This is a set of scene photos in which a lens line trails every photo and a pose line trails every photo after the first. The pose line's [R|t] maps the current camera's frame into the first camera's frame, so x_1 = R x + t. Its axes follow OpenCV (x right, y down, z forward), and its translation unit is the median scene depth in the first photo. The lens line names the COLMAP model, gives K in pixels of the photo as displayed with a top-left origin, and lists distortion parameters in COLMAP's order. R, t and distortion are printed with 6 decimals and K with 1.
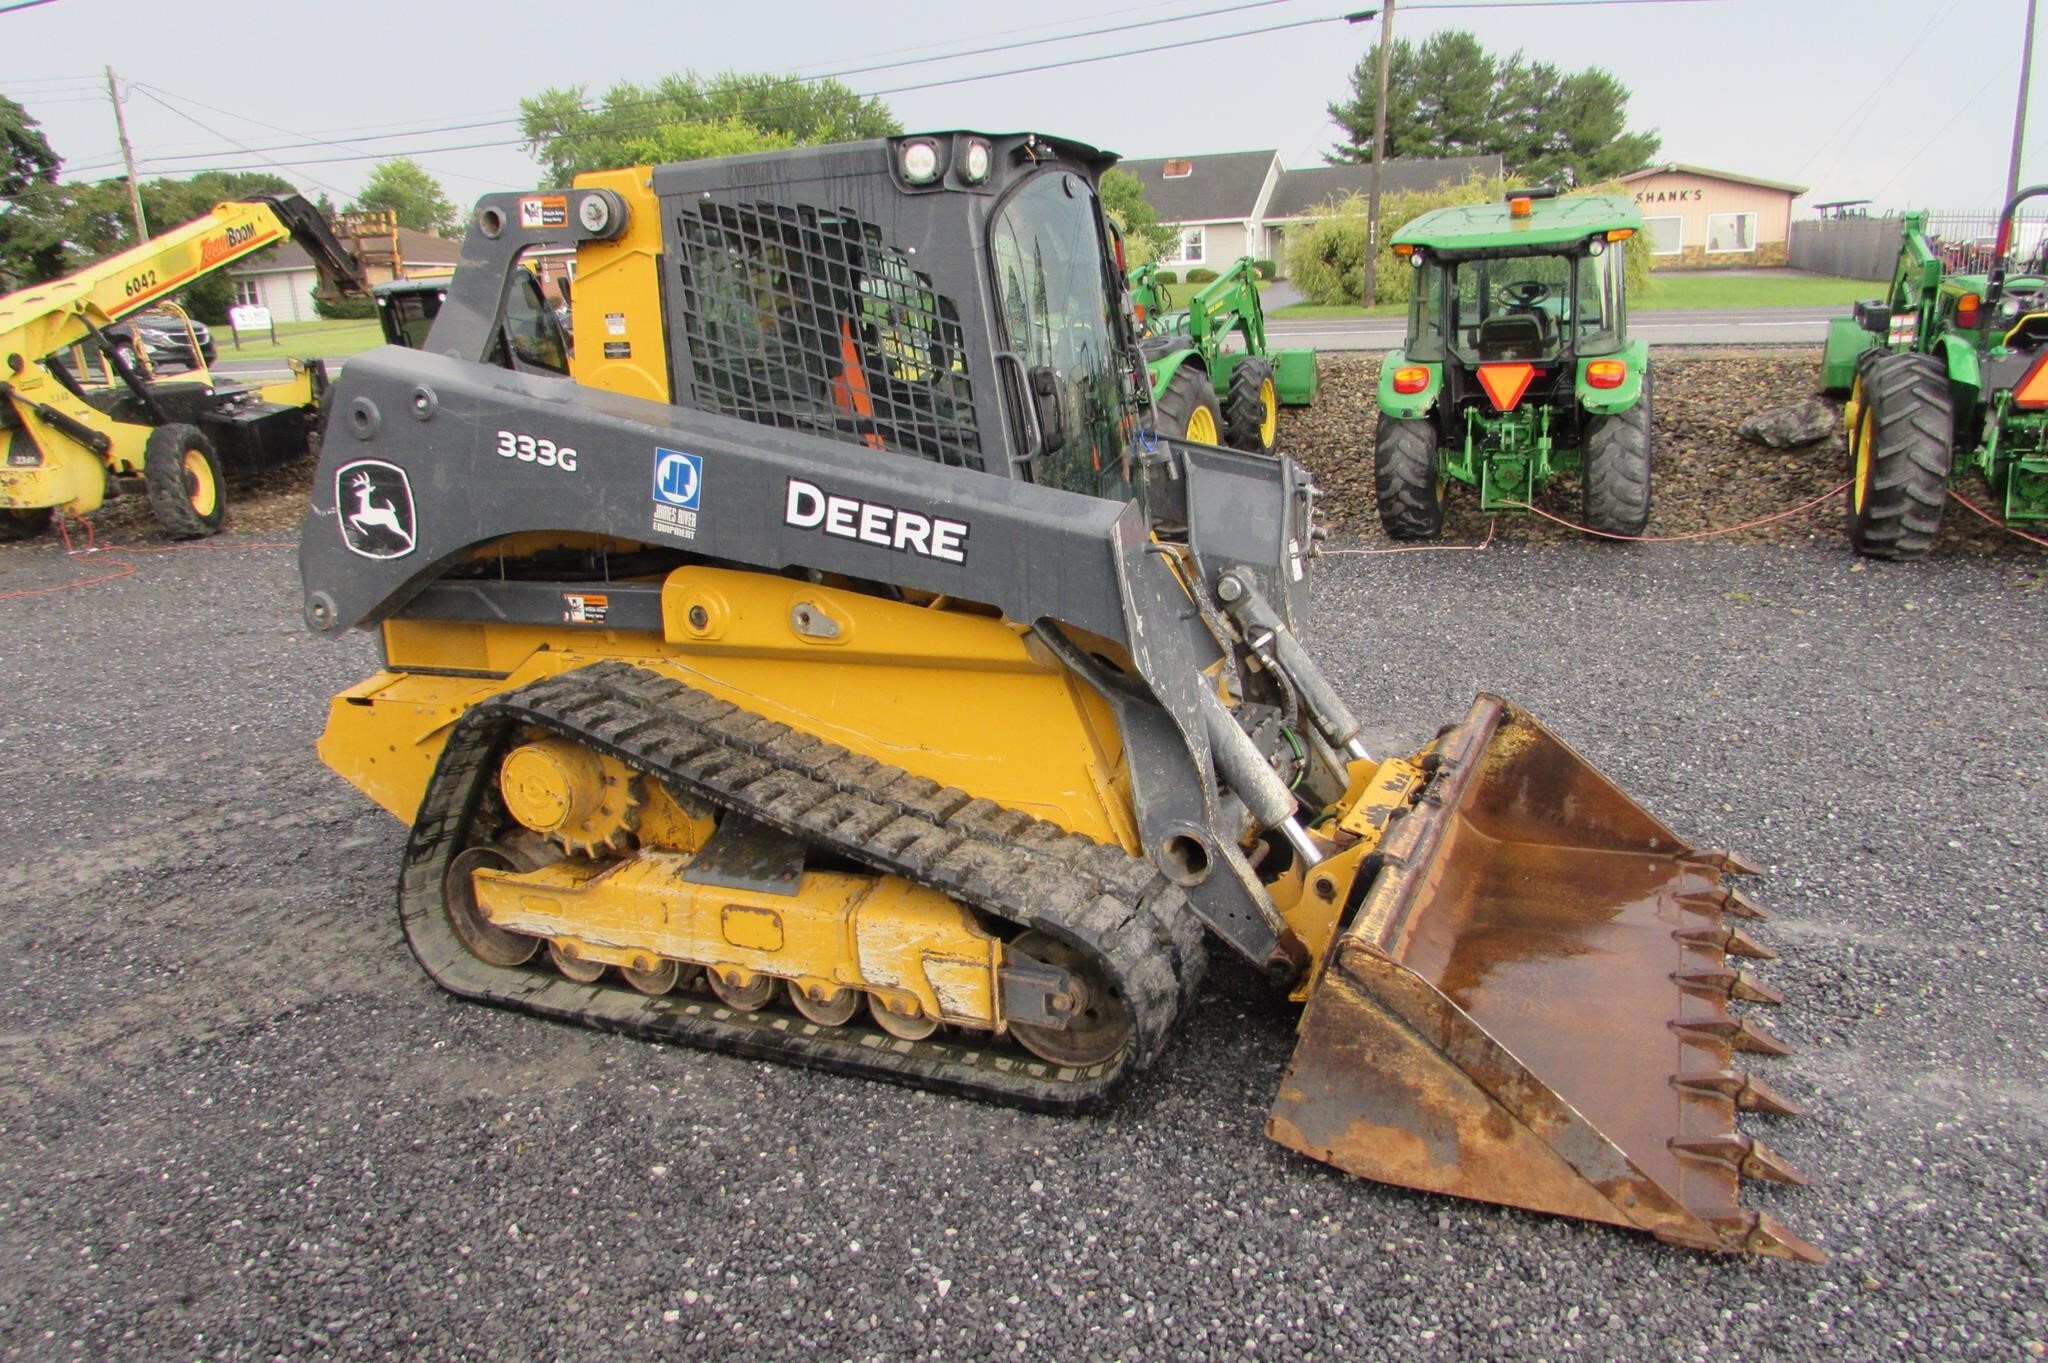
lens RADIAL K [[1446.8, 0, 1020.5], [0, 1446.8, 683.9], [0, 0, 1]] dist [-0.049887, 0.026581]
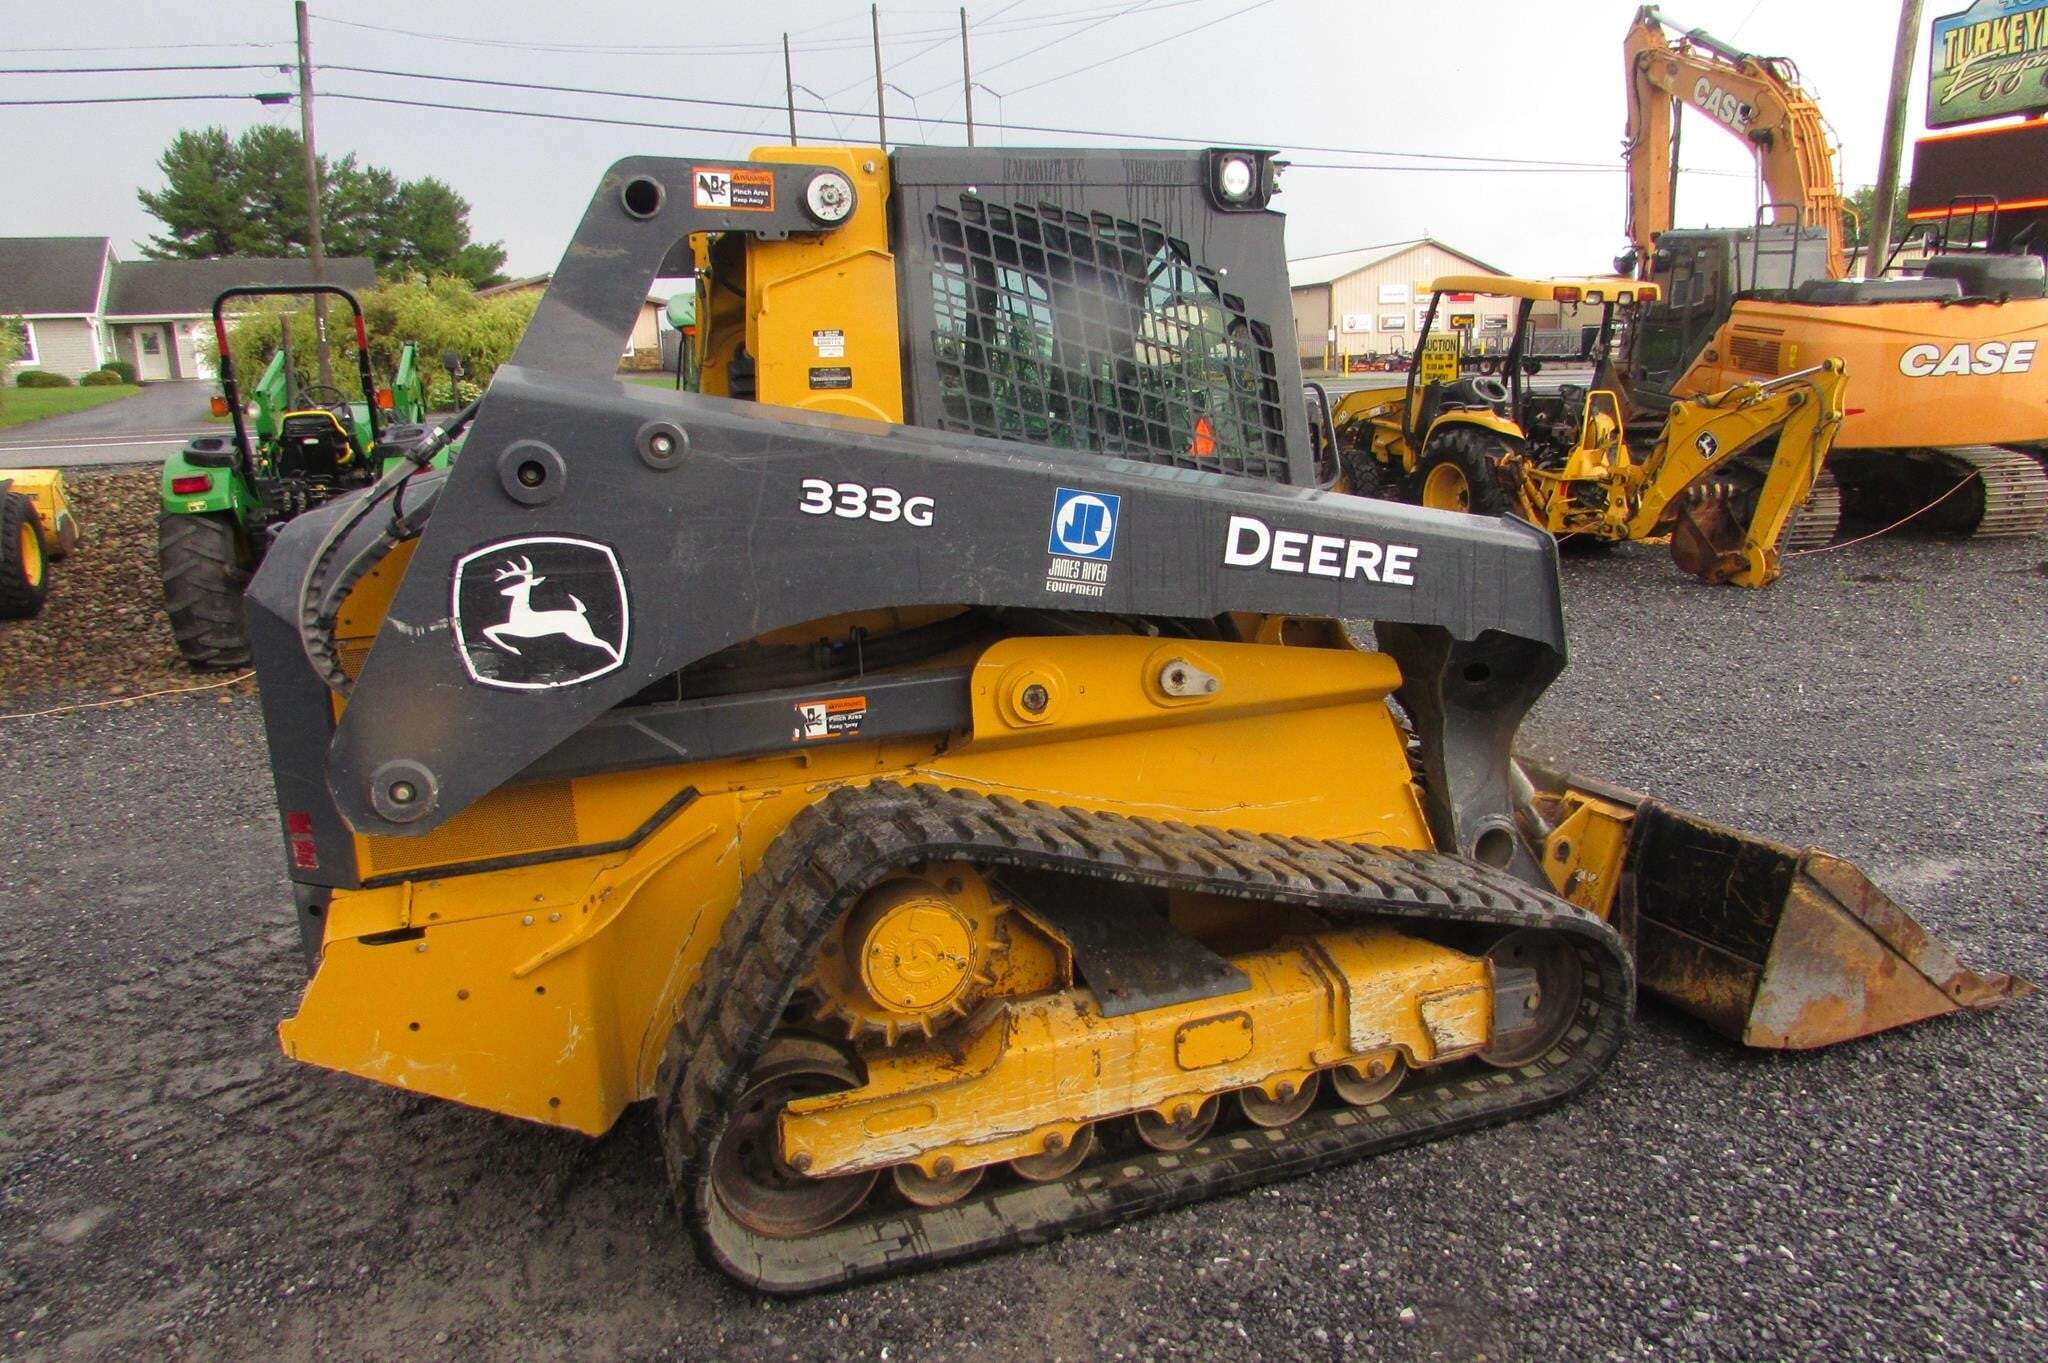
lens RADIAL K [[1446.8, 0, 1020.4], [0, 1446.8, 680.0], [0, 0, 1]] dist [-0.049887, 0.026581]
pose [[0.724878, -0.124778, 0.677482, -0.769790], [0.173983, 0.984737, -0.004786, -0.053493], [-0.666544, 0.121340, 0.735524, 0.398090]]
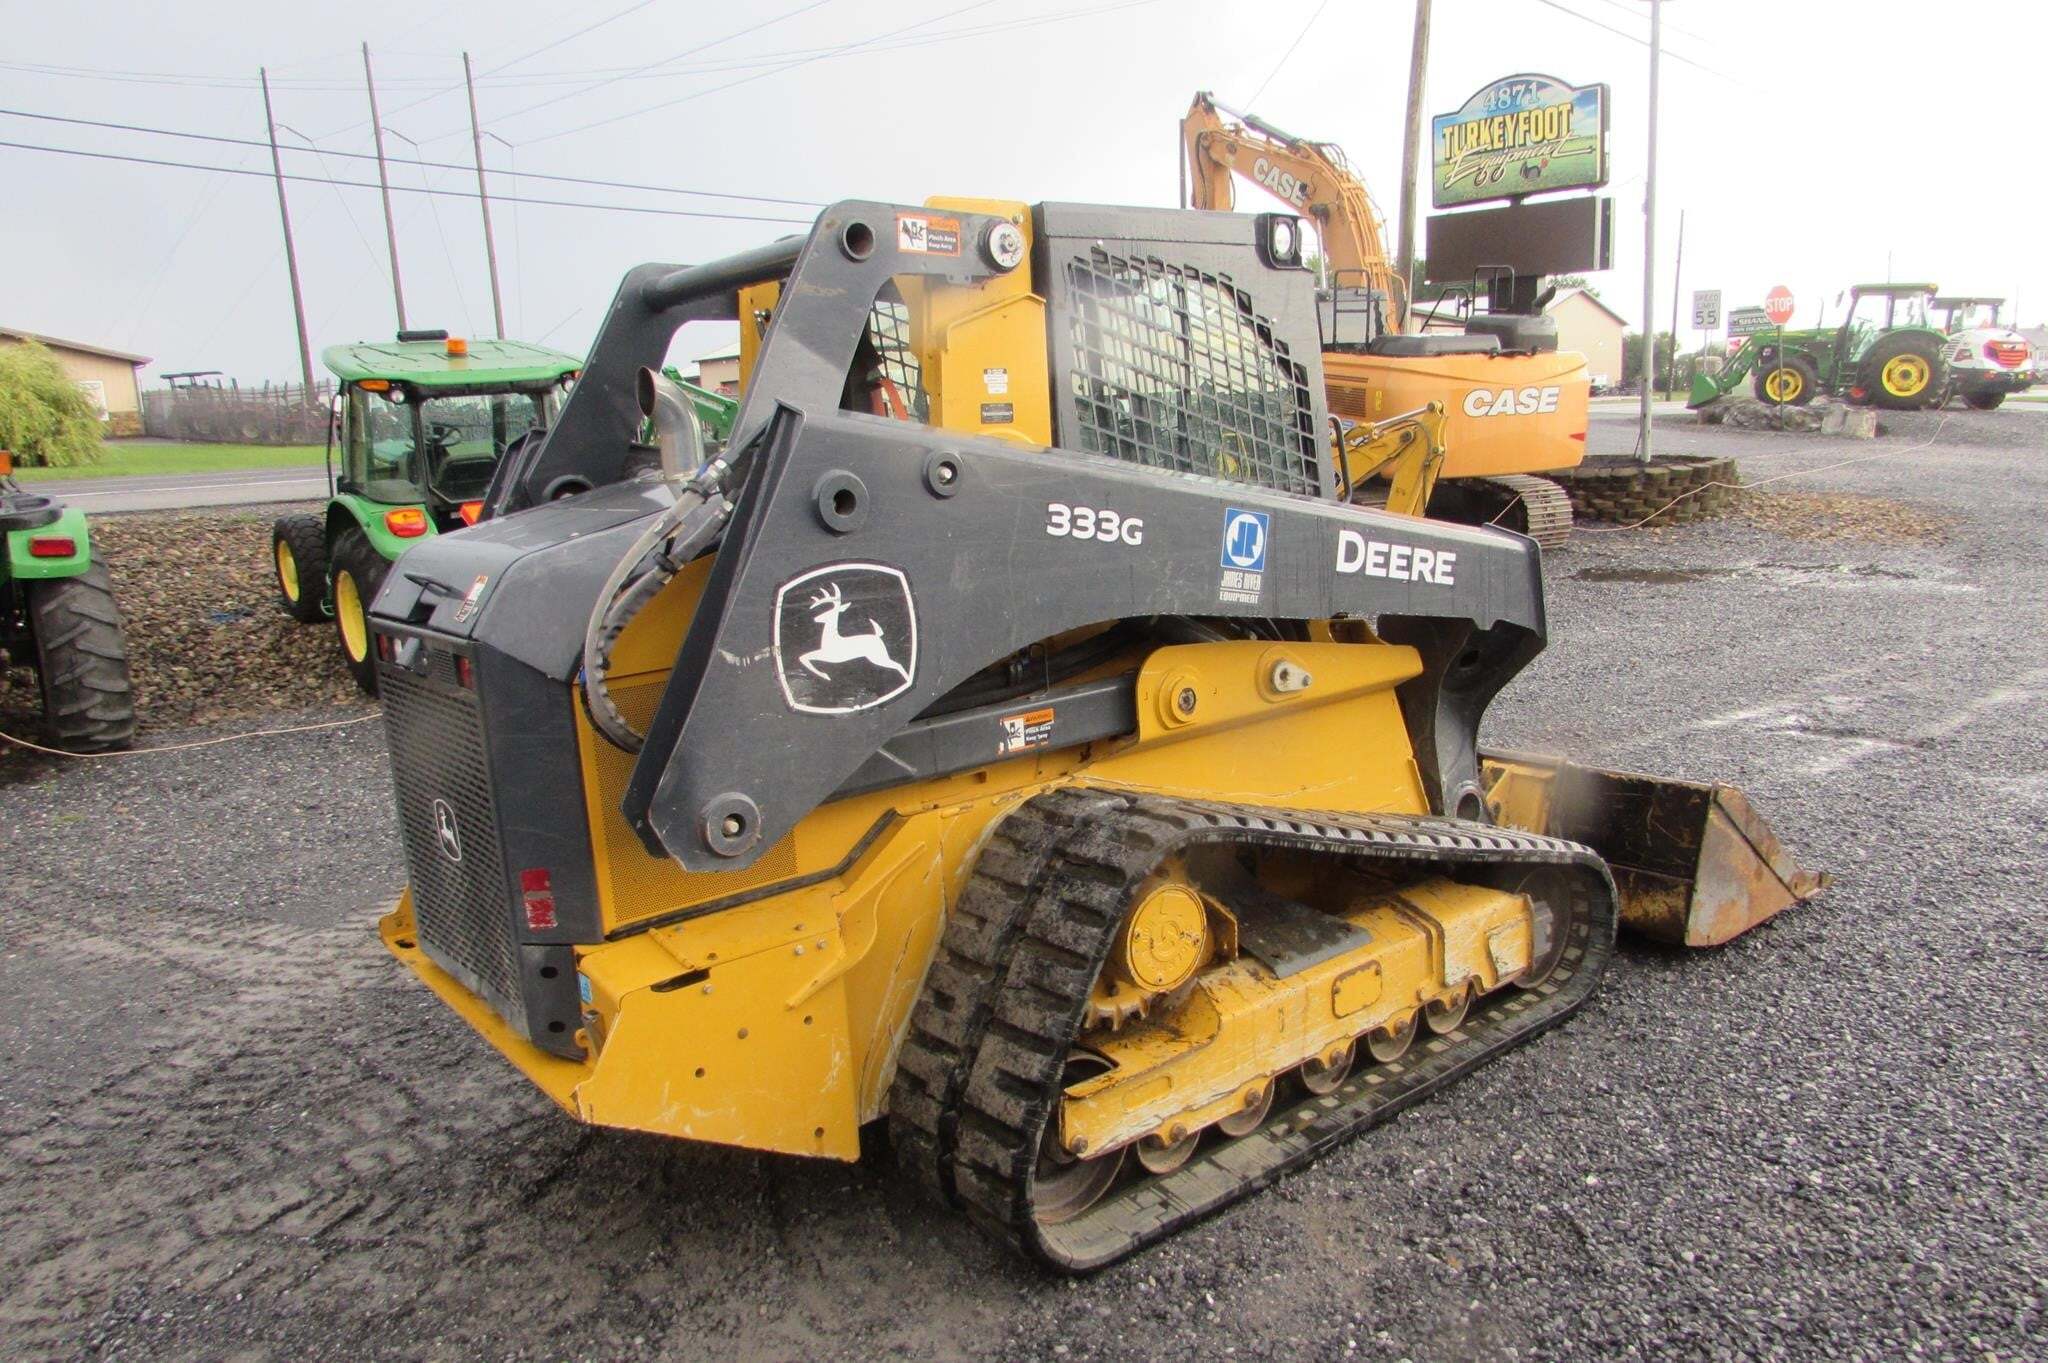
lens RADIAL K [[1446.8, 0, 1017.2], [0, 1446.8, 680.6], [0, 0, 1]] dist [-0.049887, 0.026581]
pose [[0.469163, -0.139899, 0.871960, -1.041317], [0.242256, 0.969883, 0.025263, -0.105289], [-0.849234, 0.199385, 0.488925, 0.637789]]
